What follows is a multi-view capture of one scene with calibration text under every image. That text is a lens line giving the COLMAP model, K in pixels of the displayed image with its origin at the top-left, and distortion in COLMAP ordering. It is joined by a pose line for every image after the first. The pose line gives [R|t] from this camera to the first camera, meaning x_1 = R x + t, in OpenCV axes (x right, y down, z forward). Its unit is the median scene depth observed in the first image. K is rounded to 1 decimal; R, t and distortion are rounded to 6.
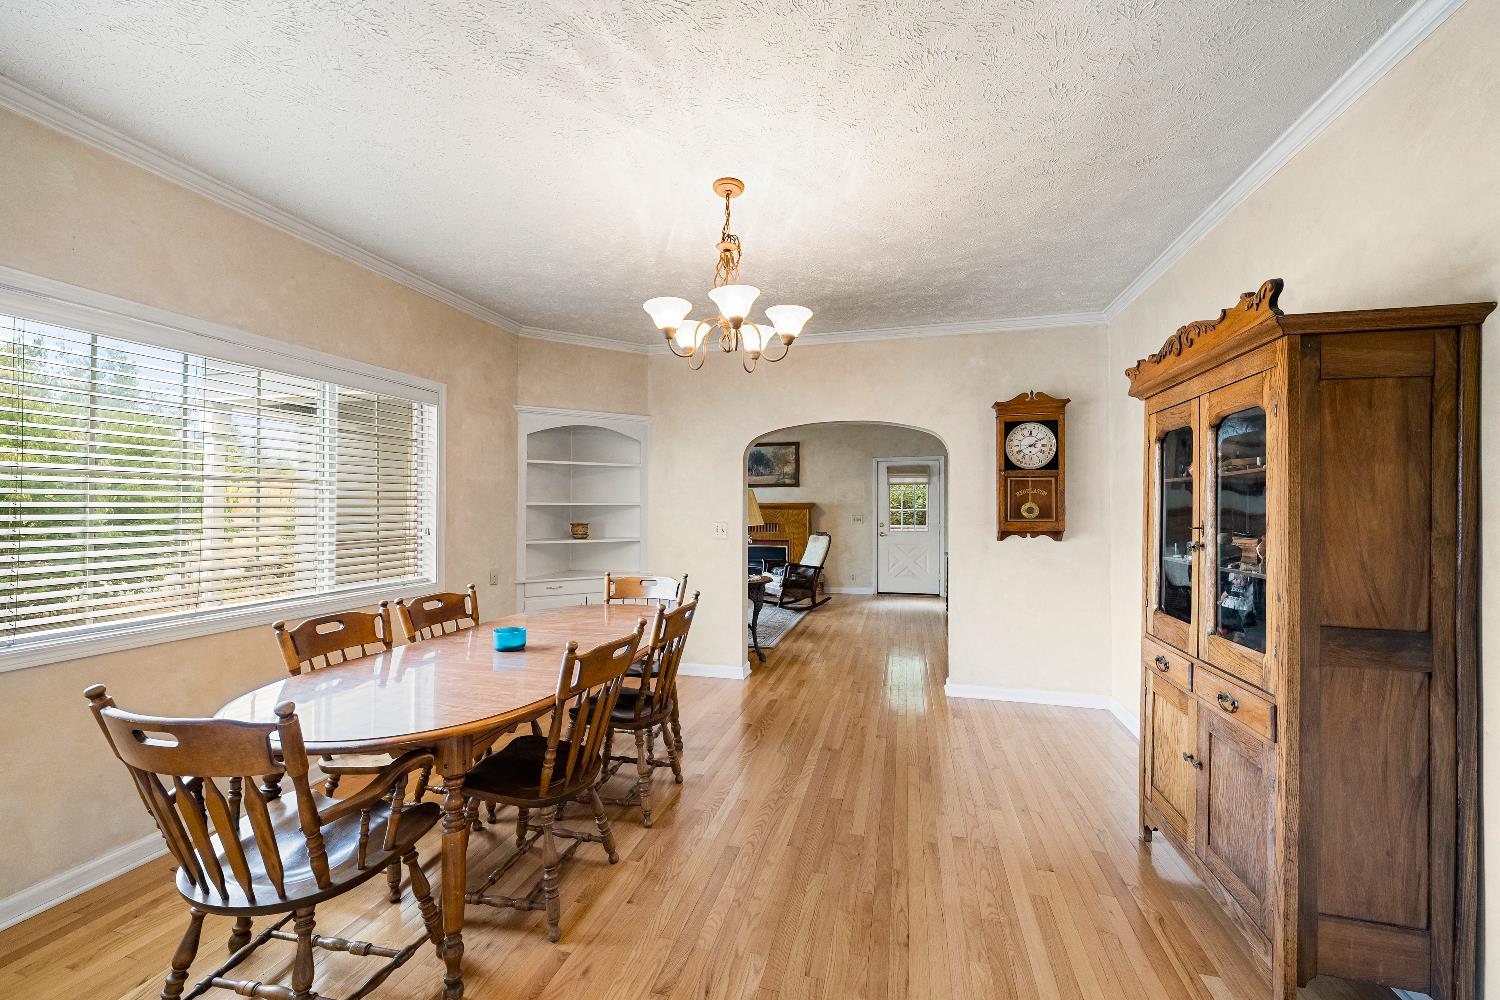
lens RADIAL K [[590.4, 0, 755.6], [0, 590.4, 500.6], [0, 0, 1]] dist [0.001261, 0.000691]
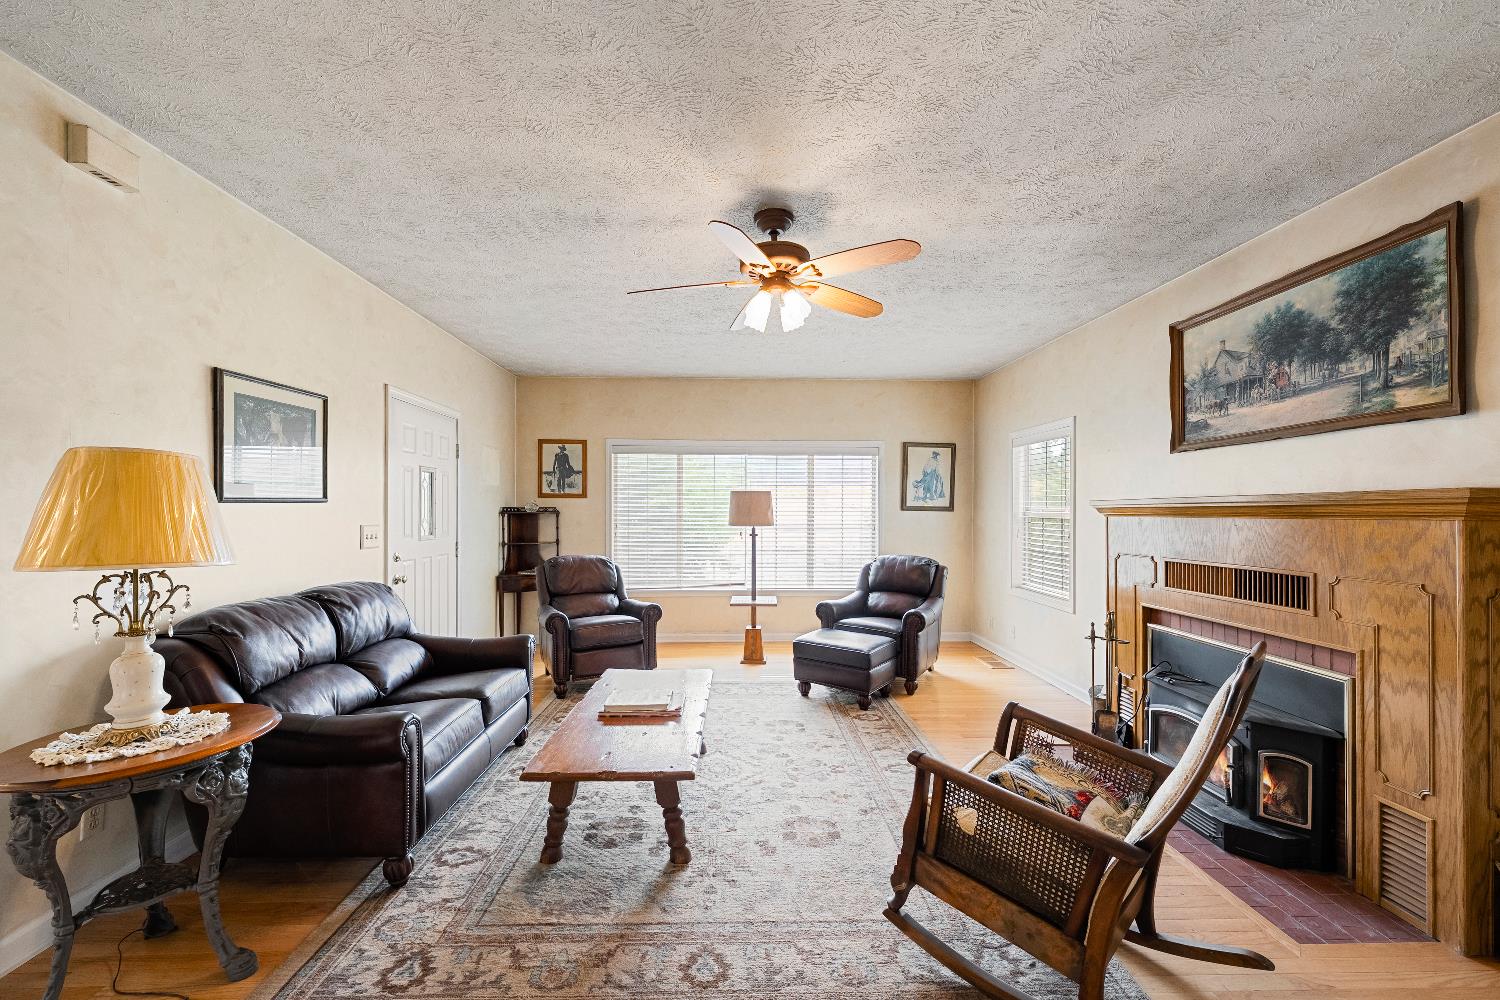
lens RADIAL K [[590.4, 0, 749.1], [0, 590.4, 509.4], [0, 0, 1]] dist [0.001261, 0.000691]
pose [[0.282566, 0.001383, -0.959247, 0.209759], [0.002593, 0.999994, 0.002206, 0.010243], [0.959244, -0.003111, 0.282561, 0.709749]]
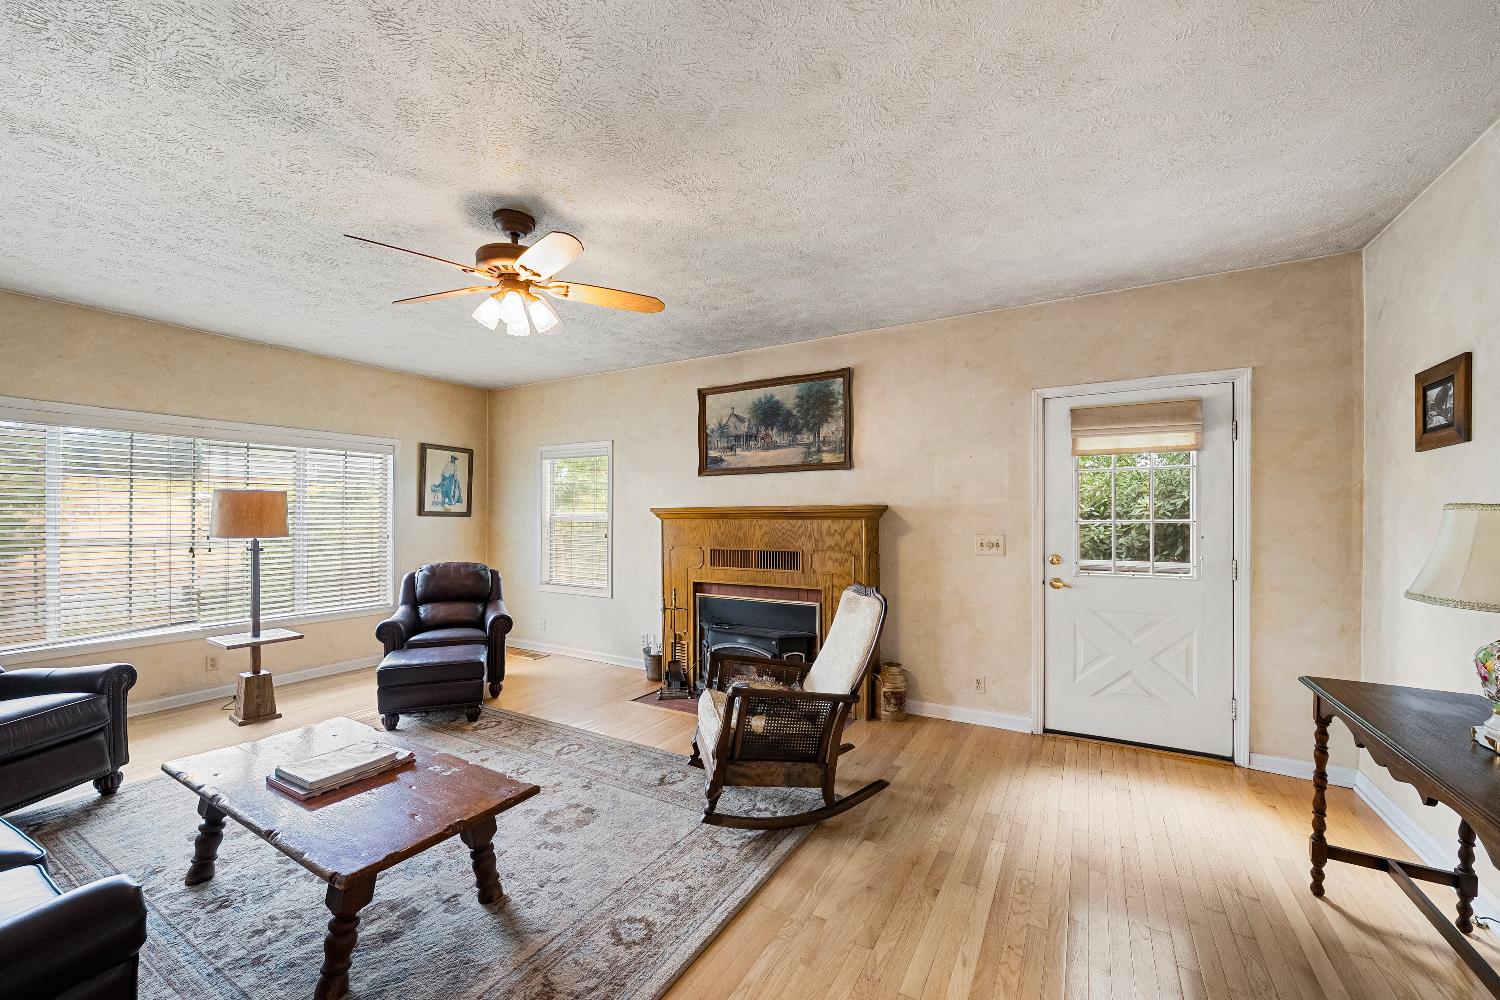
lens RADIAL K [[590.4, 0, 749.1], [0, 590.4, 511.0], [0, 0, 1]] dist [0.001261, 0.000691]
pose [[0.962557, -0.001316, -0.271077, 0.122960], [0.001104, 0.999999, -0.000935, 0.009063], [0.271078, 0.000600, 0.962557, 0.561922]]
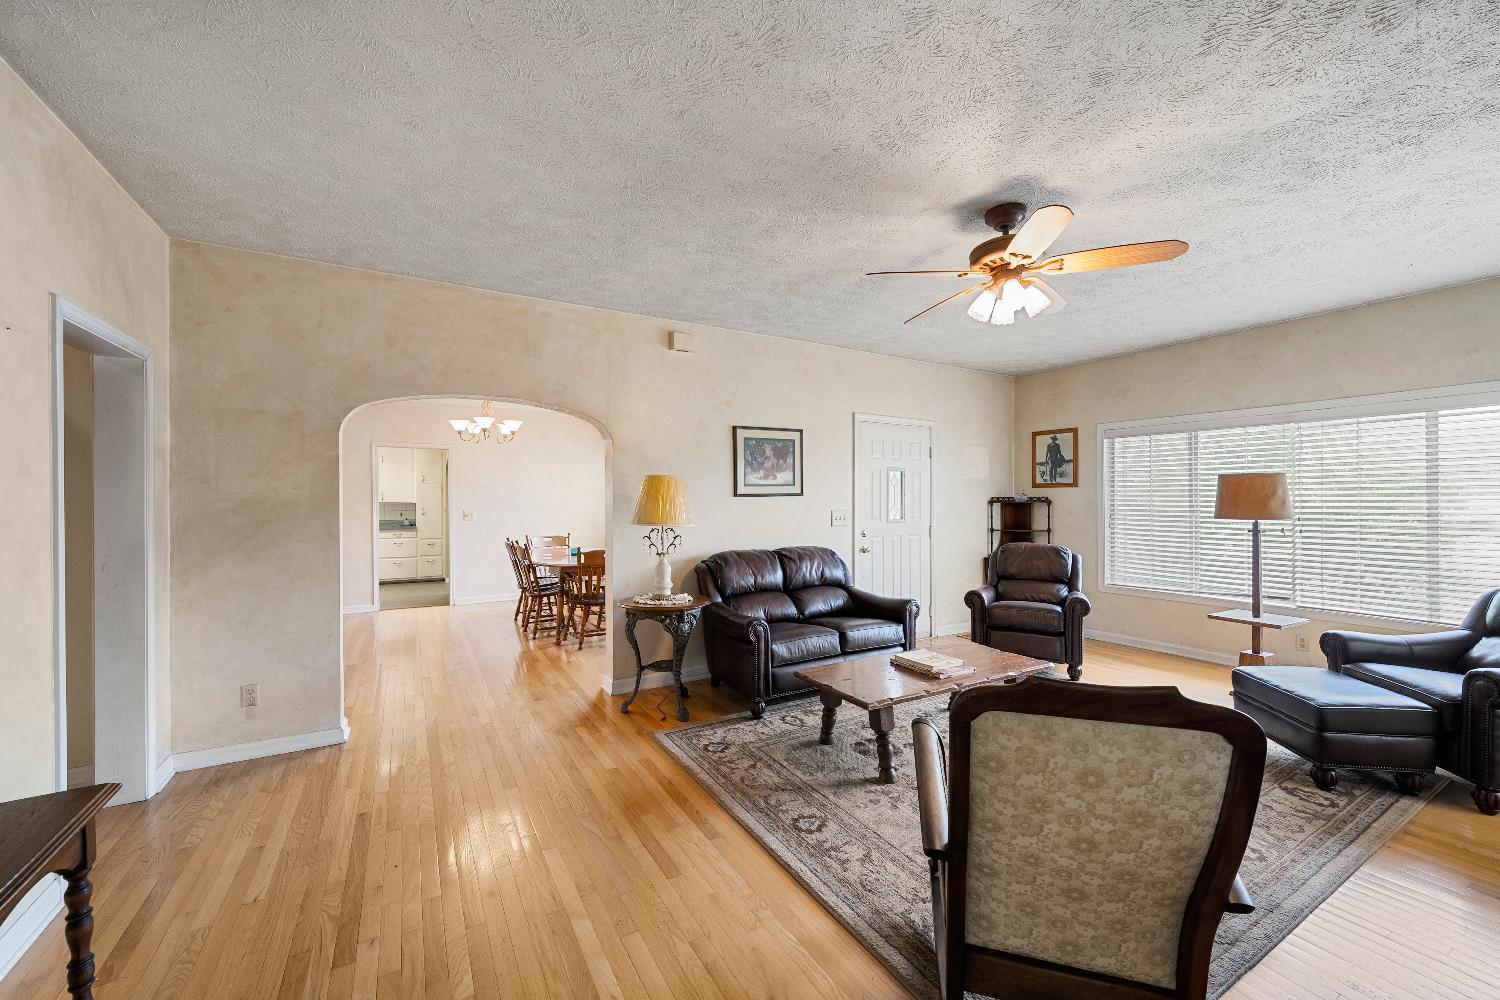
lens RADIAL K [[590.4, 0, 755.7], [0, 590.4, 498.4], [0, 0, 1]] dist [0.001261, 0.000691]
pose [[-0.704183, 0.003337, -0.710011, 0.231661], [0.008479, 0.999957, -0.003710, 0.010309], [0.709968, -0.008633, -0.704181, 0.918819]]
